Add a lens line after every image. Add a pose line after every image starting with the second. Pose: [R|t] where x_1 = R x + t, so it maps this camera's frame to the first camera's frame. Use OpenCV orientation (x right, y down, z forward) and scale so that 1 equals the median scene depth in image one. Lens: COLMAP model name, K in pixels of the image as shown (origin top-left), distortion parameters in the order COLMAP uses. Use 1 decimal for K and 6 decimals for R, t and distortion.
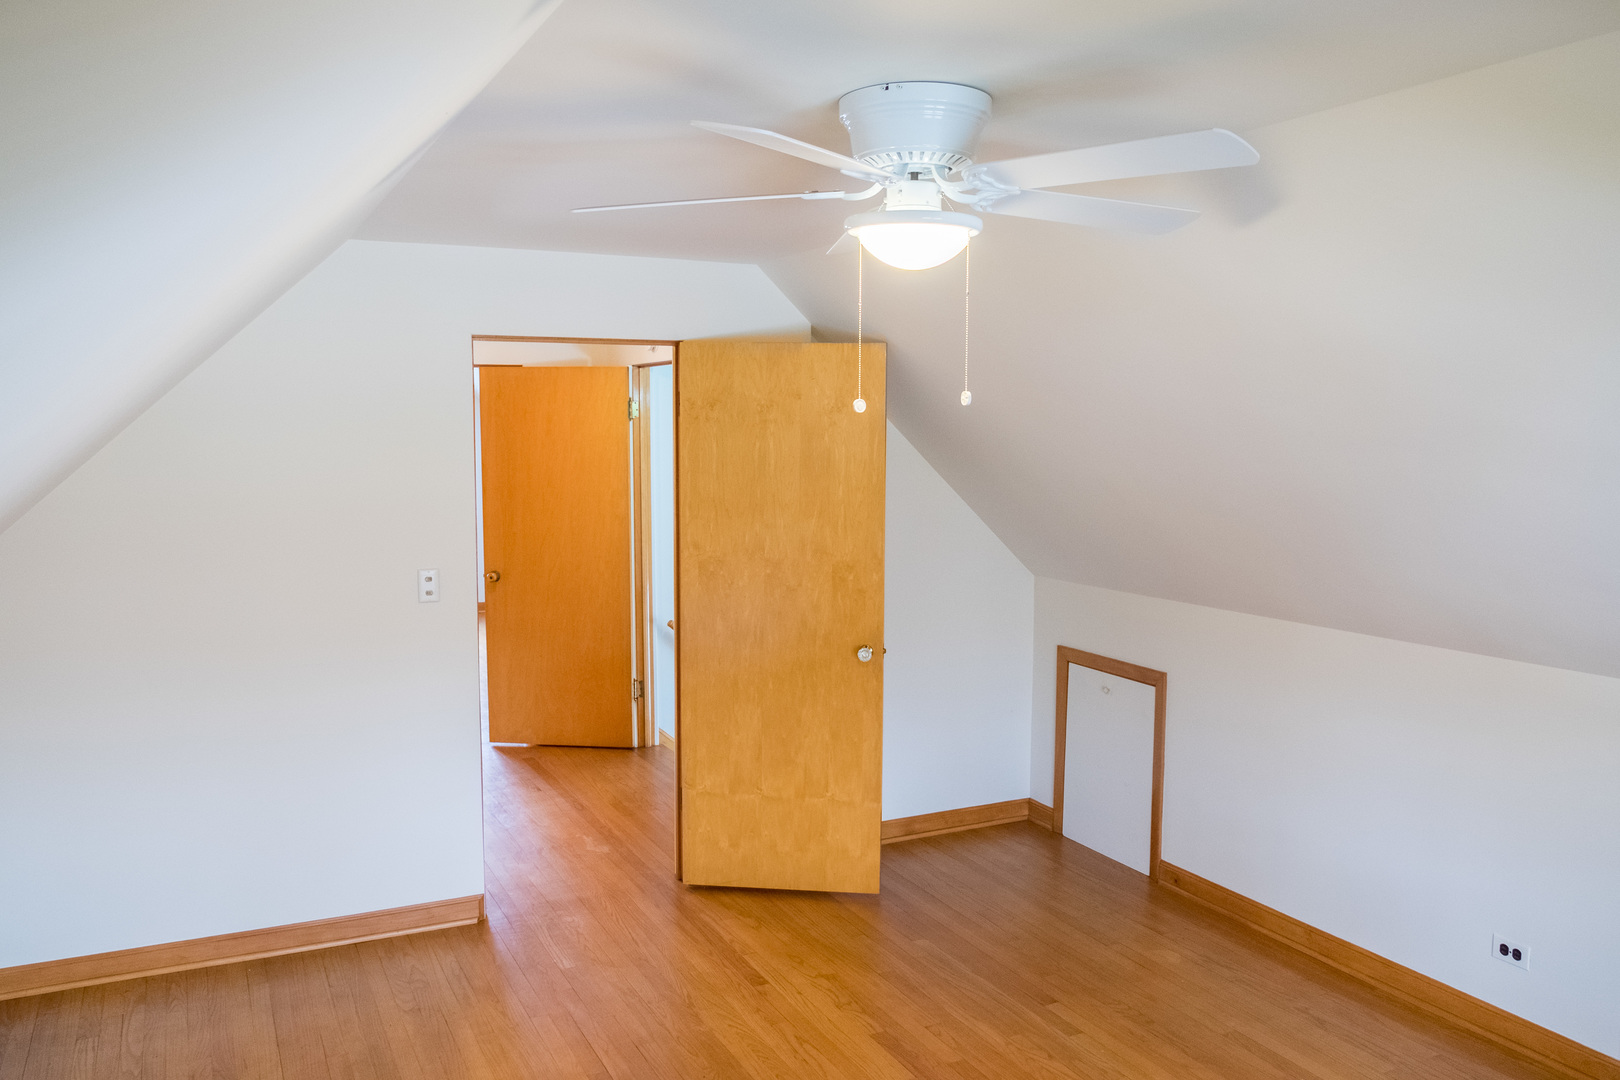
lens RADIAL K [[1293.6, 0, 814.7], [0, 1293.6, 537.5], [0, 0, 1]] dist [-0.021756, 0.002530]
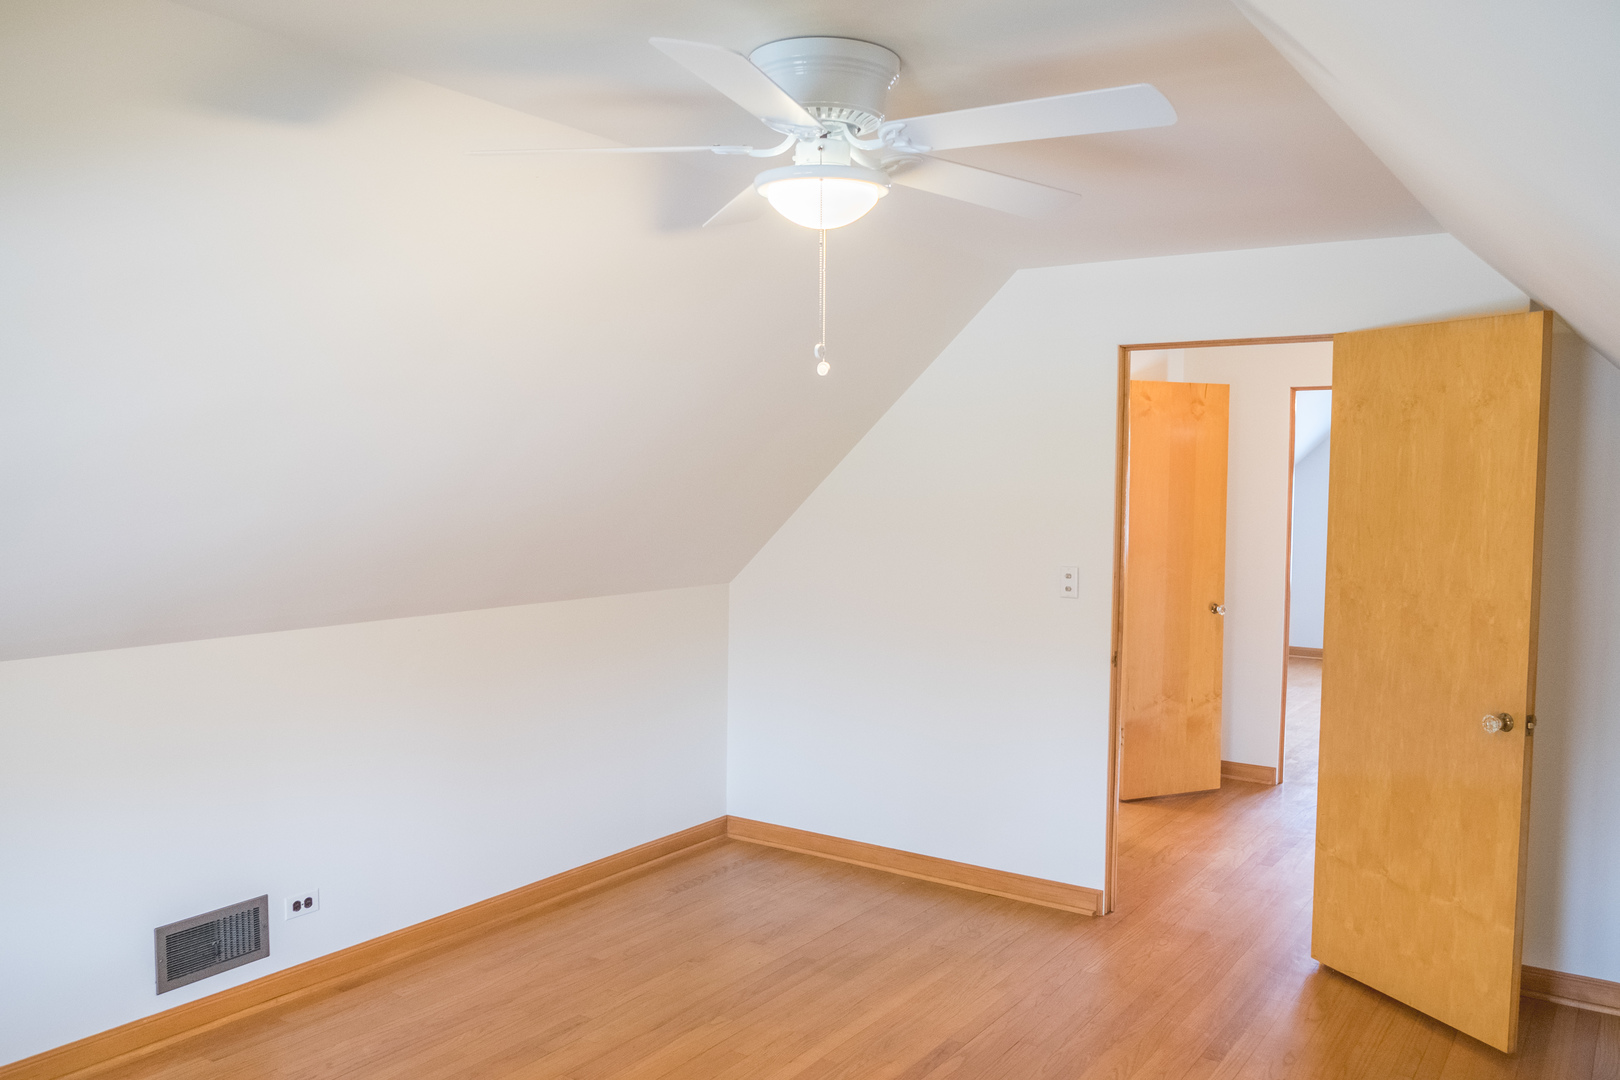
lens RADIAL K [[1278.9, 0, 819.2], [0, 1278.9, 545.8], [0, 0, 1]] dist [-0.030740, 0.018640]
pose [[0.485925, 0.050948, -0.872514, 0.486447], [-0.094309, 0.995527, 0.005608, 0.019652], [0.868897, 0.079561, 0.488556, 0.283245]]
